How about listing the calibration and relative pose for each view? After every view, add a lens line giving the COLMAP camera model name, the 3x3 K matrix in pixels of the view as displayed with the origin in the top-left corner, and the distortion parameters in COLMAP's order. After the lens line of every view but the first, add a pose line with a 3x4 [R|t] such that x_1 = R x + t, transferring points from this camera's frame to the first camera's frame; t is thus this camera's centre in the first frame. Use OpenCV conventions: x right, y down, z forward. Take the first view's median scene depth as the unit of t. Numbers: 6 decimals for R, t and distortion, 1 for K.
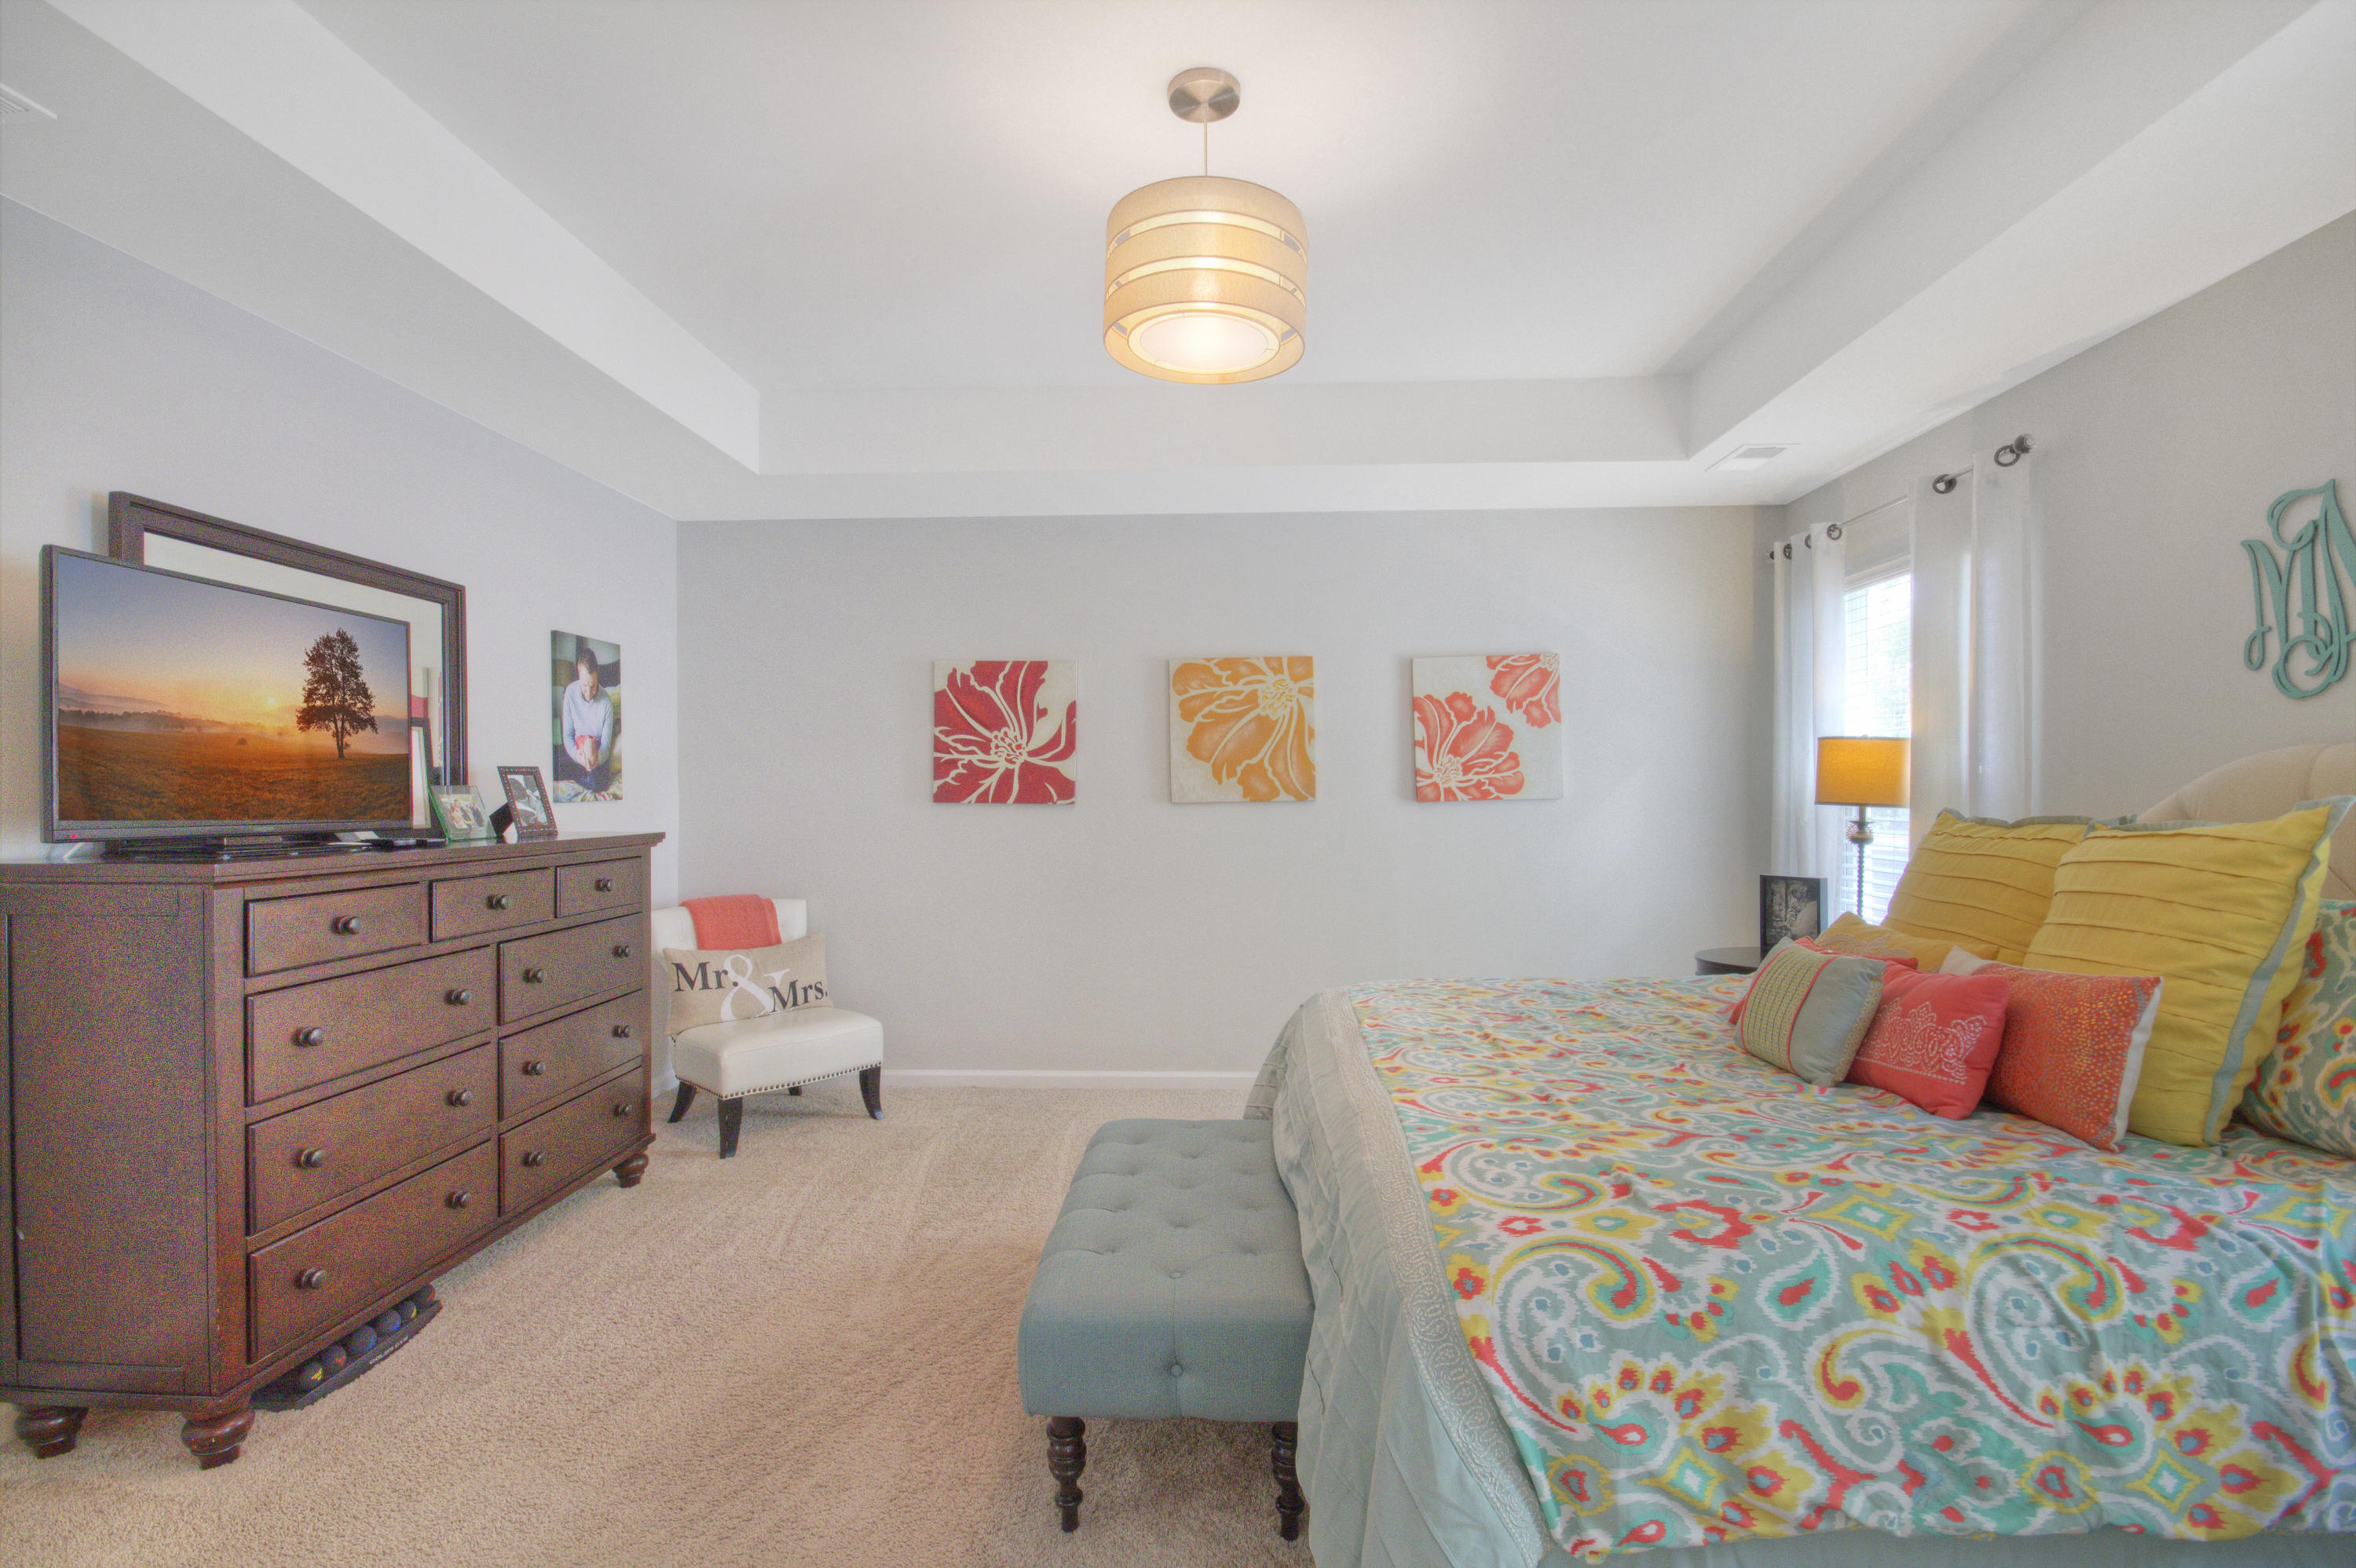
lens RADIAL K [[1092.6, 0, 1188.0], [0, 1092.6, 791.7], [0, 0, 1]] dist [-0.009972, 0.001210]
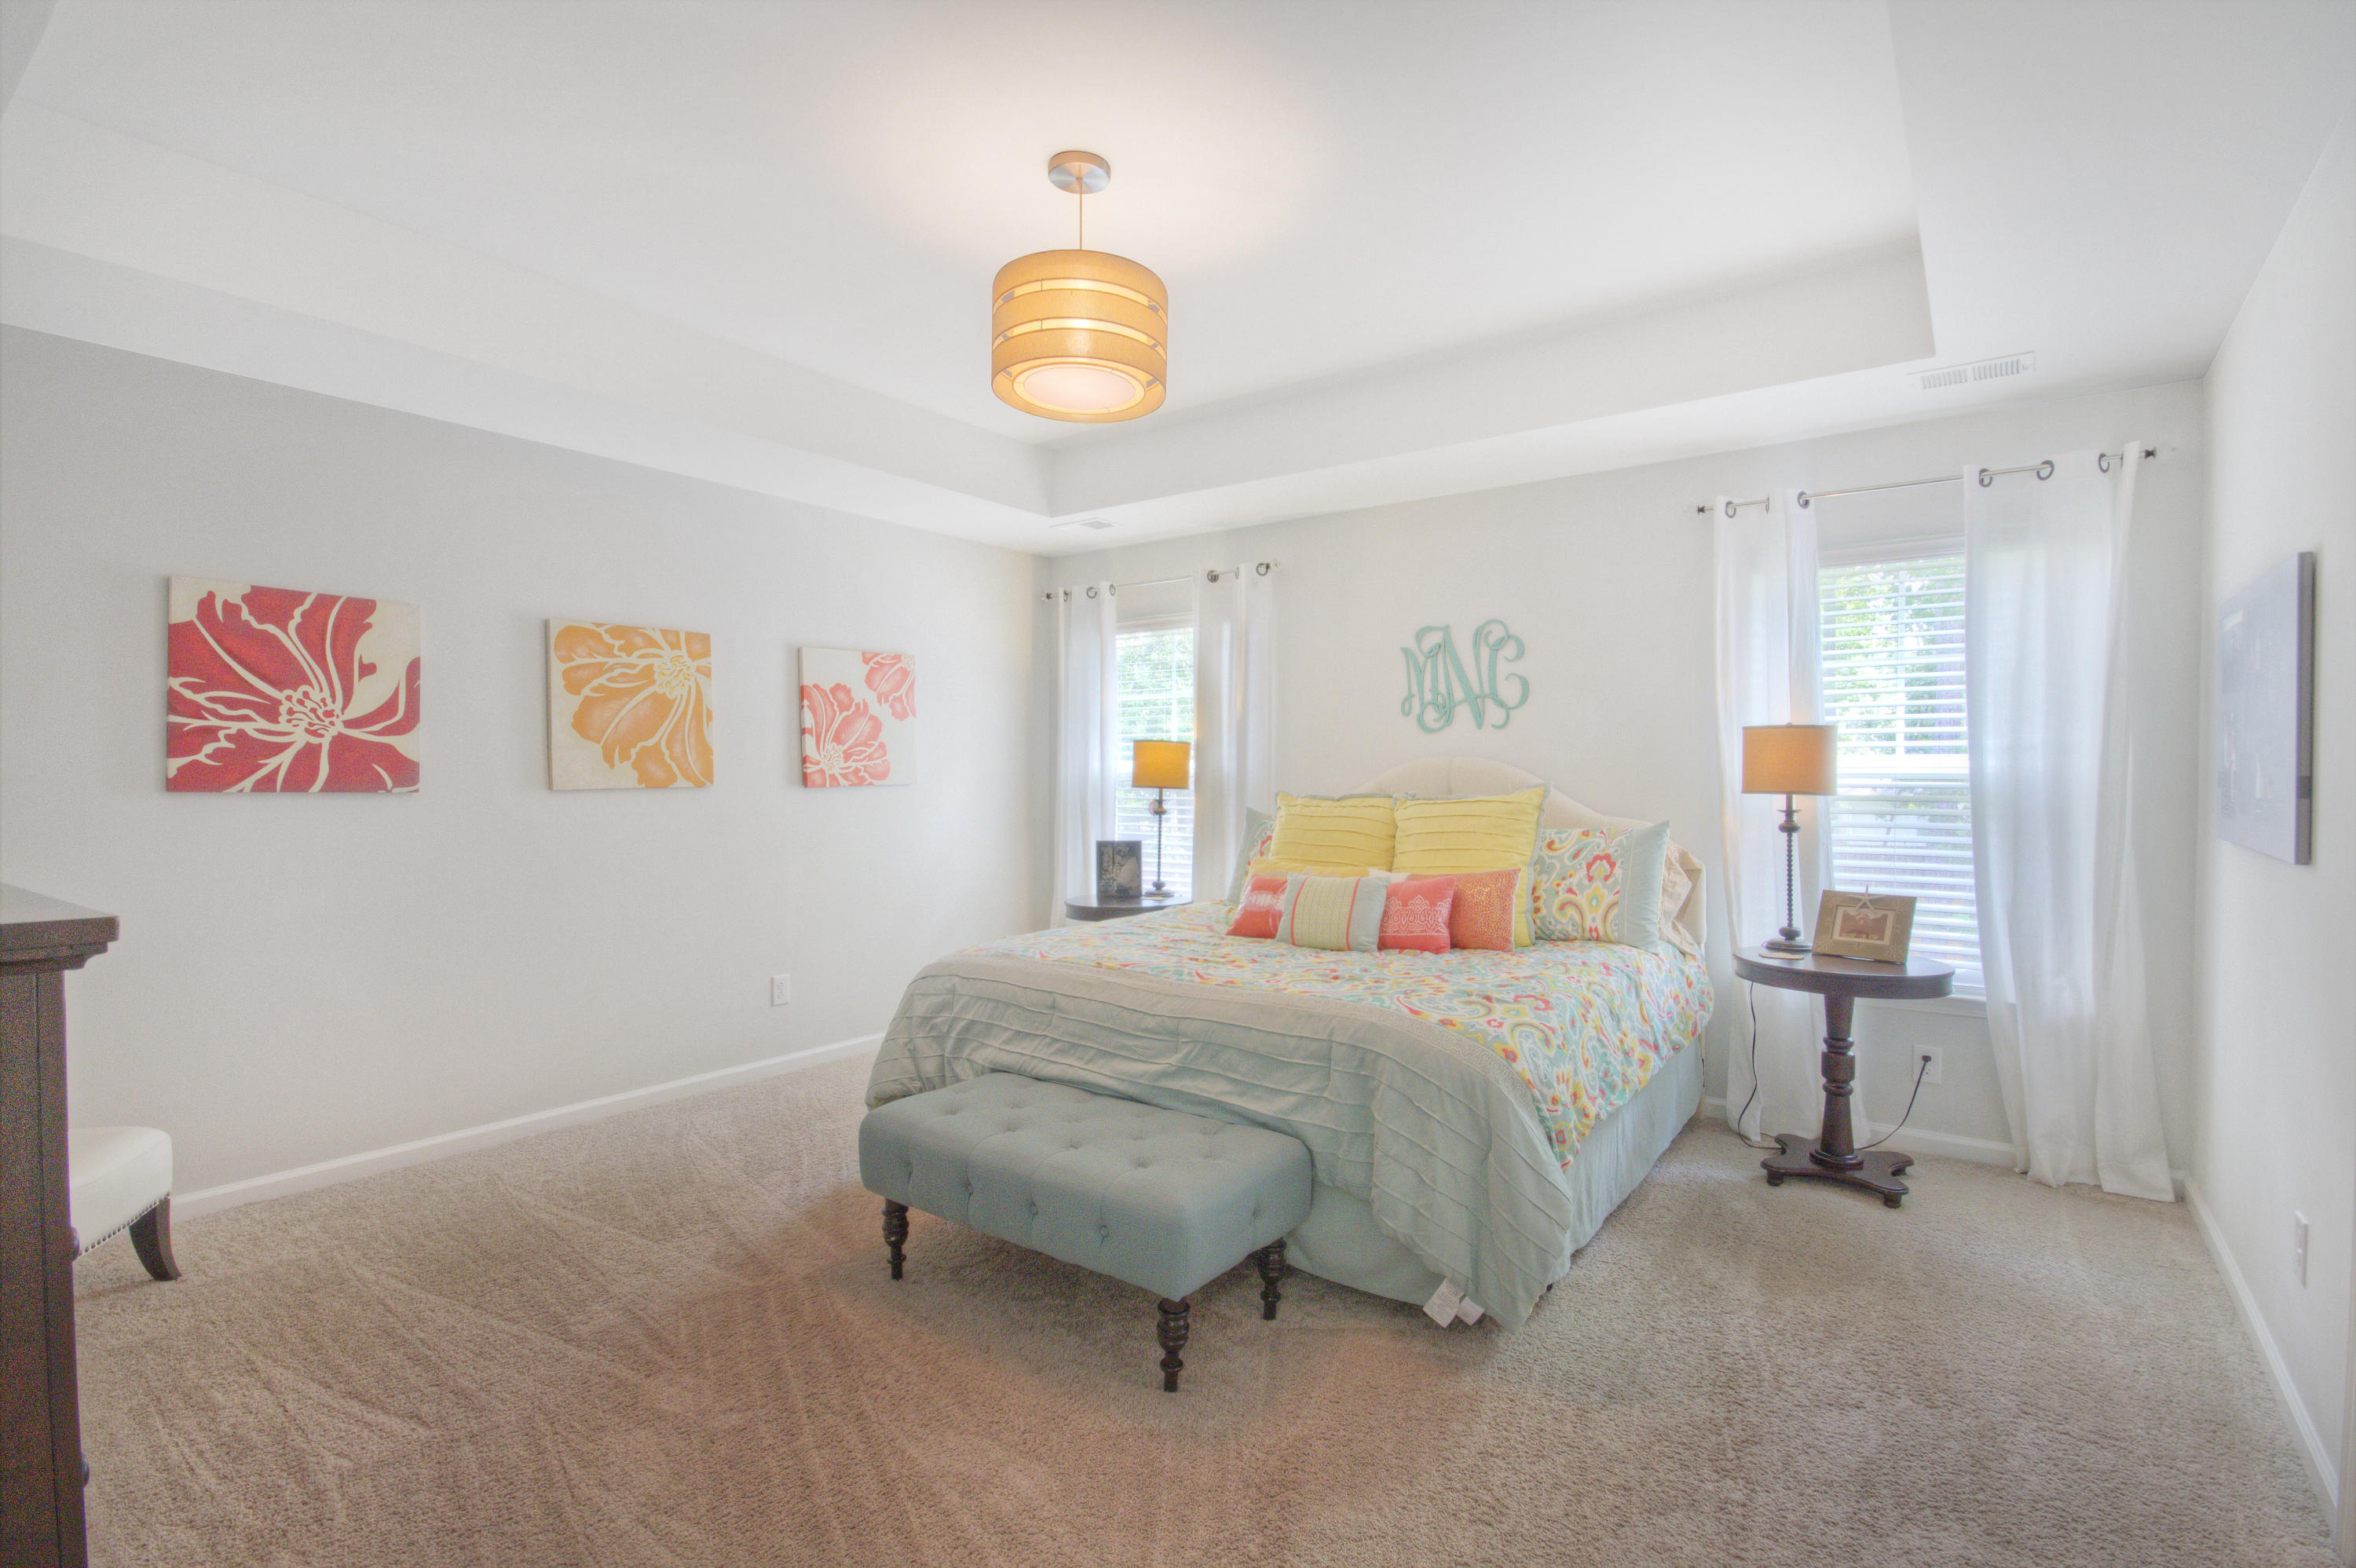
lens RADIAL K [[1092.6, 0, 1199.8], [0, 1092.6, 786.3], [0, 0, 1]] dist [-0.009972, 0.001210]
pose [[0.556188, -0.002991, 0.831051, -0.434188], [-0.003181, 0.999979, 0.005728, 0.000898], [-0.831050, -0.005830, 0.556167, 0.123412]]
